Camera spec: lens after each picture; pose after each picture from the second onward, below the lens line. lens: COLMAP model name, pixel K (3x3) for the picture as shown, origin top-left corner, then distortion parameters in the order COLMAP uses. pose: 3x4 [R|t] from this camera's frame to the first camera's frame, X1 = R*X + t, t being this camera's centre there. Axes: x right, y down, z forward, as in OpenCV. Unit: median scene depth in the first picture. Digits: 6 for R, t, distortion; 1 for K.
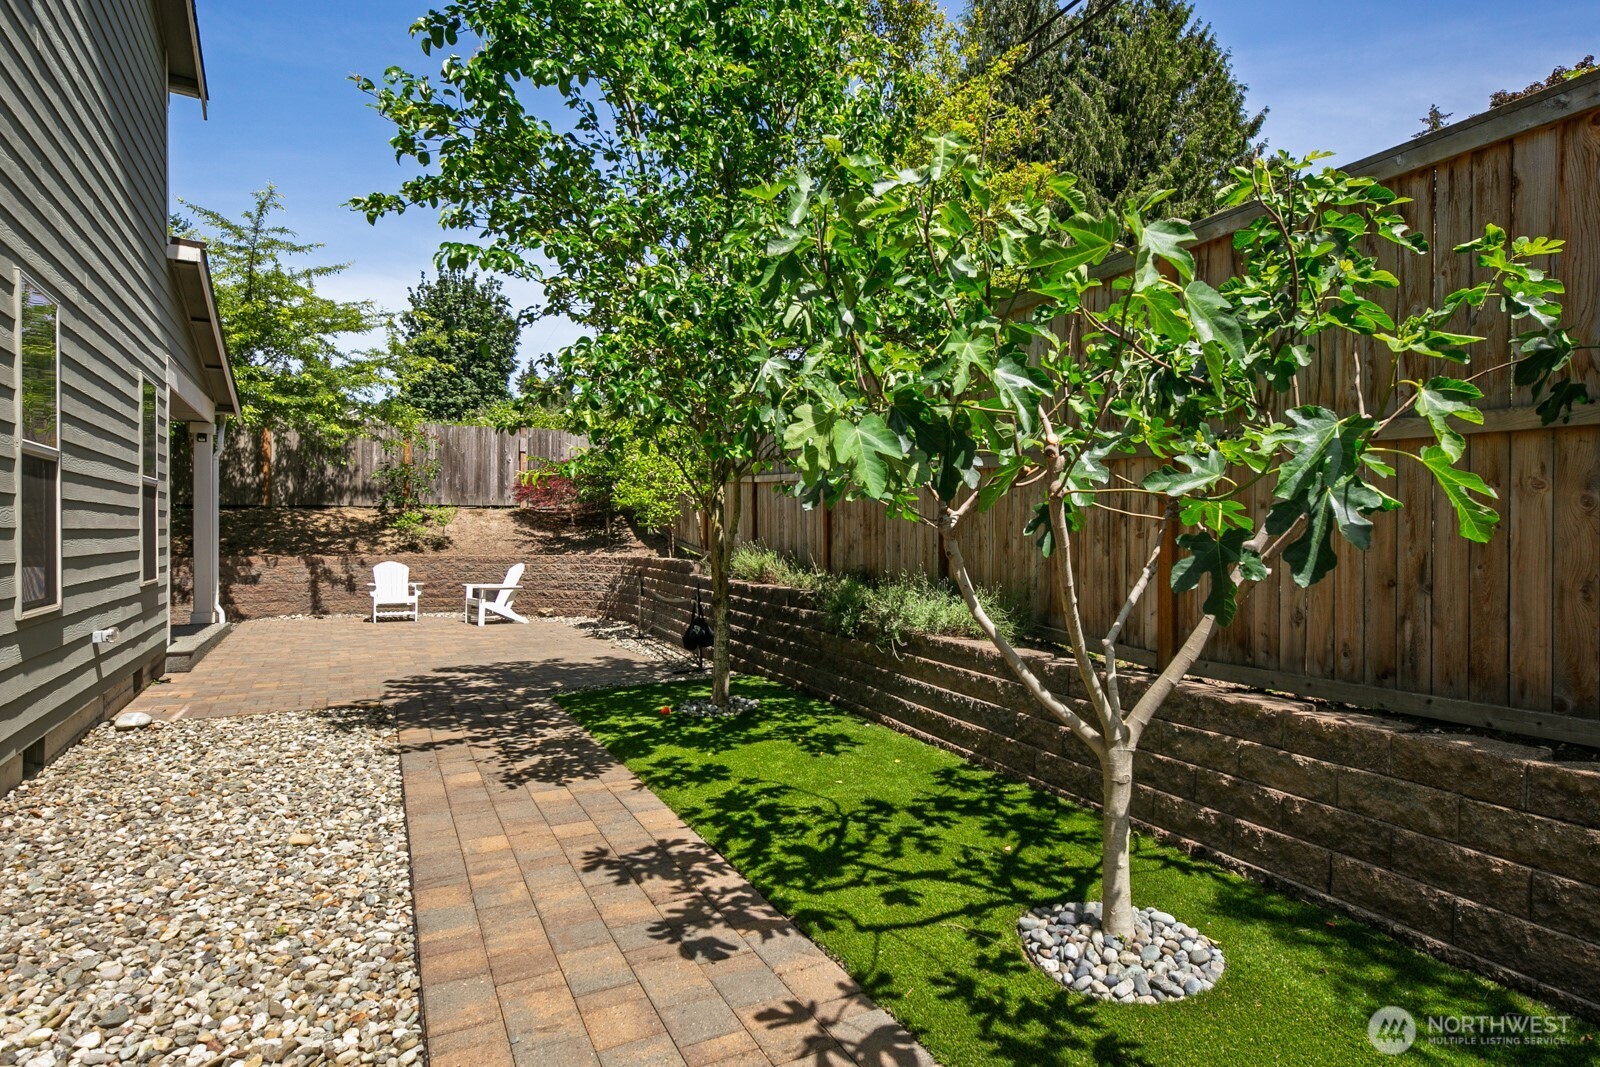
lens RADIAL K [[928.4, 0, 800.1], [0, 928.4, 537.5], [0, 0, 1]] dist [0.001639, -0.000023]
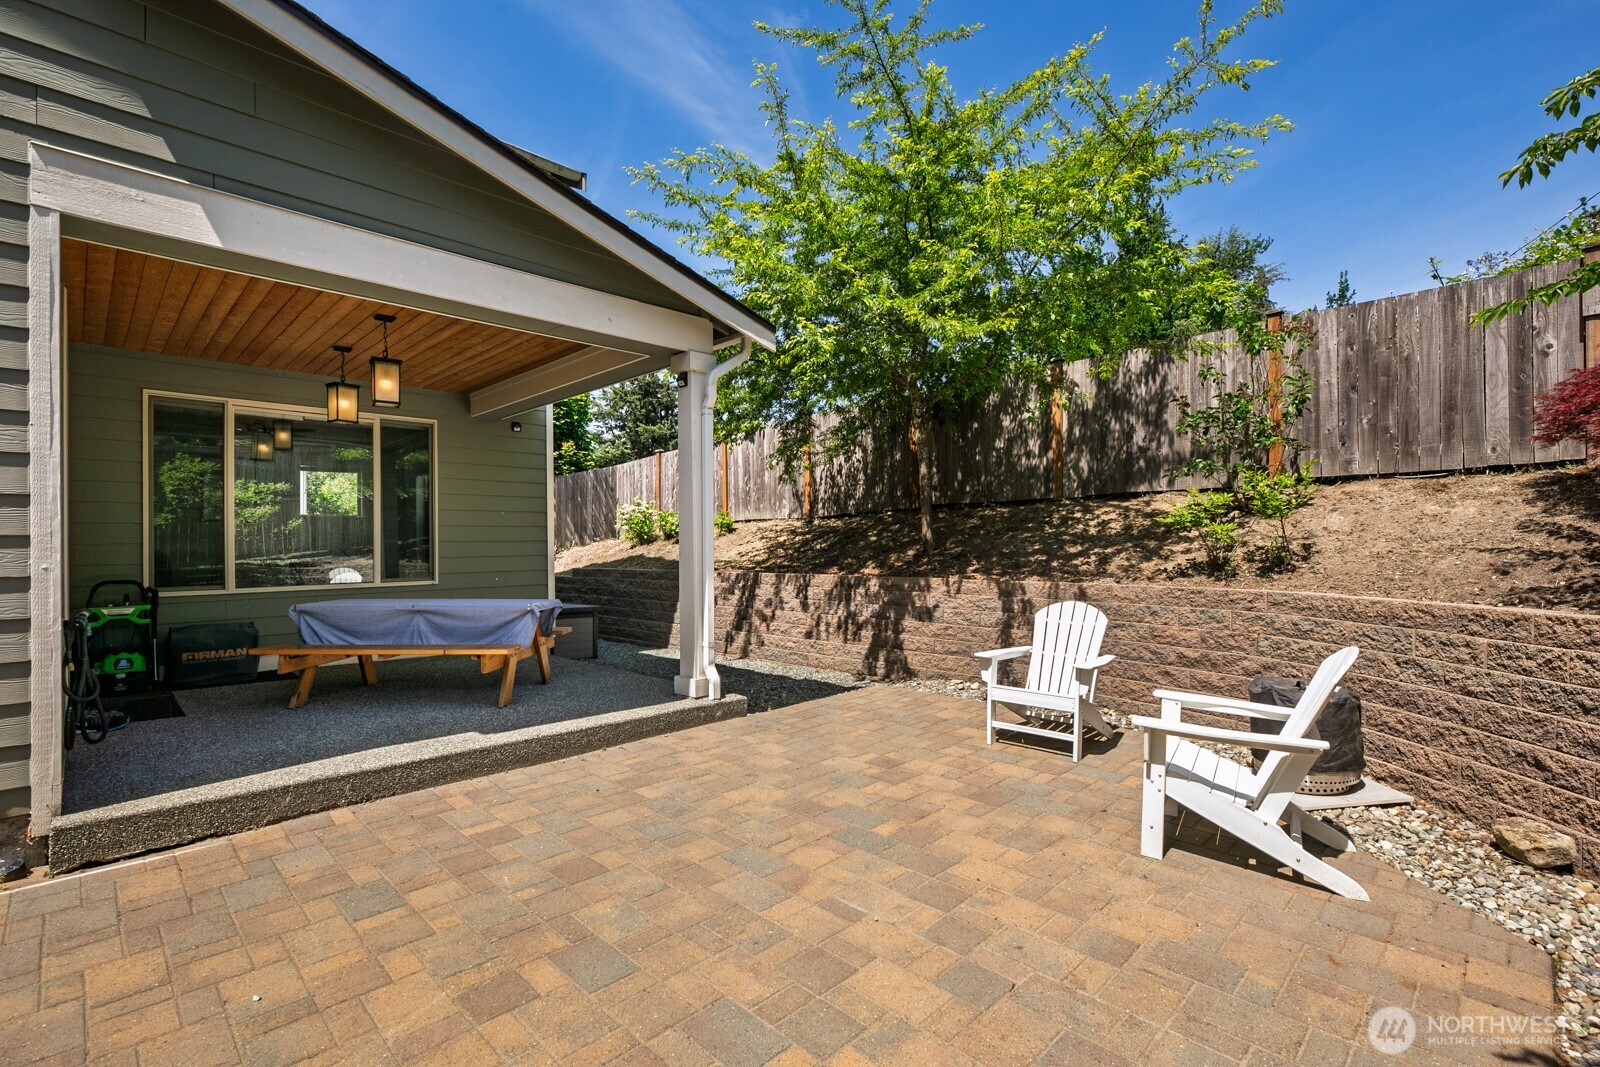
lens RADIAL K [[730.8, 0, 793.0], [0, 730.8, 540.3], [0, 0, 1]] dist [0.001581, -0.000216]
pose [[0.302256, -0.009013, -0.953184, -0.339242], [0.007885, 0.999945, -0.006955, -0.004433], [0.953194, -0.005414, 0.302311, 1.781390]]
